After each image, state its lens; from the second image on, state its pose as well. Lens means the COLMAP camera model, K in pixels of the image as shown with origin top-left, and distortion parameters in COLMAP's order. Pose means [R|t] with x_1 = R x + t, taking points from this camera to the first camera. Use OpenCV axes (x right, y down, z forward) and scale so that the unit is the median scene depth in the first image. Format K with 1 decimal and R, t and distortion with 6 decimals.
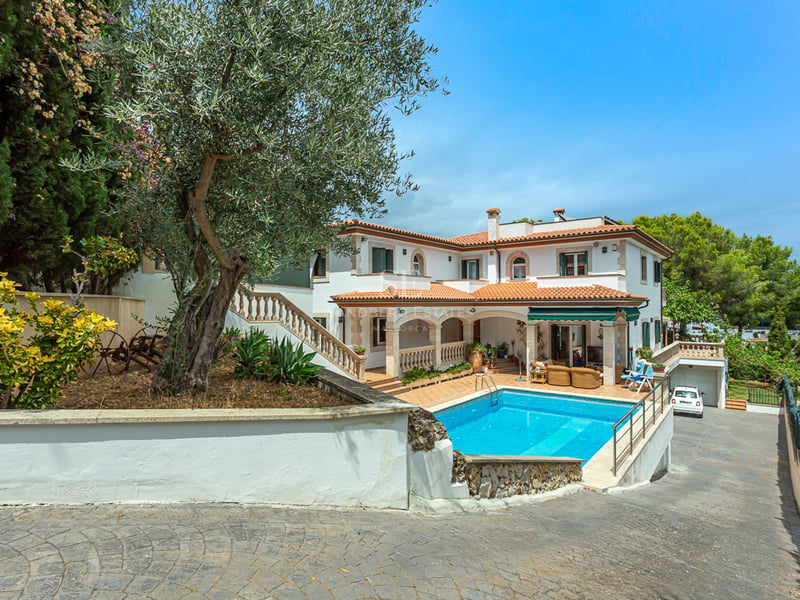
lens RADIAL K [[457.2, 0, 400.0], [0, 457.2, 300.0], [0, 0, 1]] dist [0.002109, 0.002908]
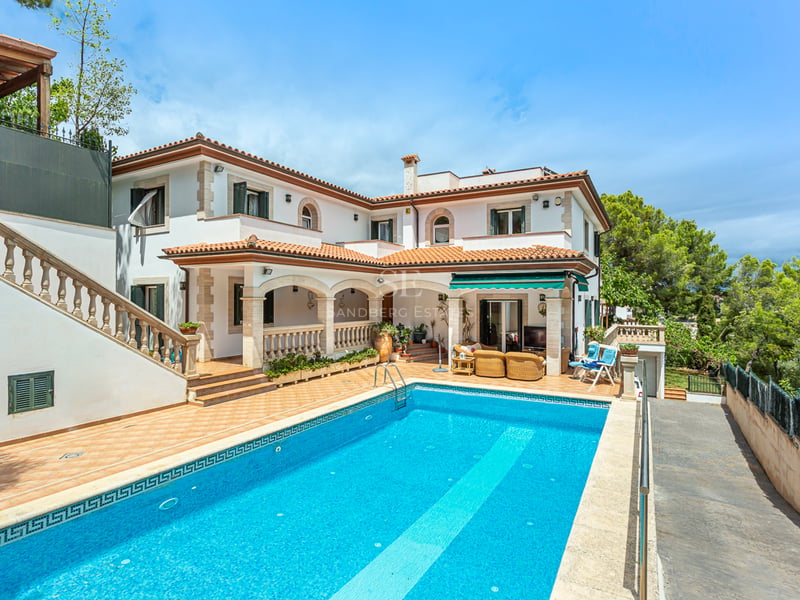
lens RADIAL K [[436.5, 0, 400.0], [0, 436.5, 300.0], [0, 0, 1]] dist [-0.003683, -0.000267]
pose [[0.989619, 0.008166, 0.143484, 0.089788], [-0.009490, 0.999918, 0.008545, 0.050993], [-0.143402, -0.009817, 0.989616, 0.285387]]
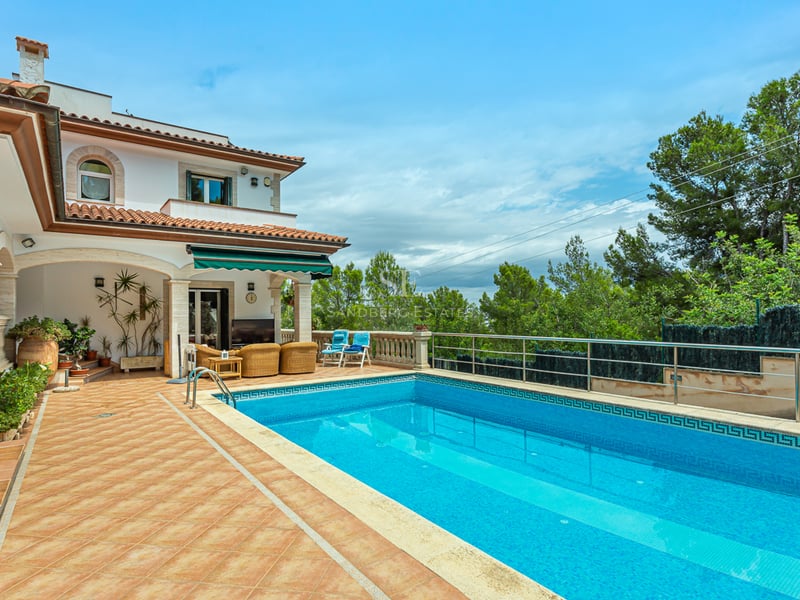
lens RADIAL K [[457.2, 0, 400.0], [0, 457.2, 300.0], [0, 0, 1]] dist [0.002109, 0.002908]
pose [[0.288916, 0.035221, 0.956706, -0.150043], [-0.000741, 0.999331, -0.036567, 0.095656], [-0.957354, 0.009856, 0.288749, 0.578342]]
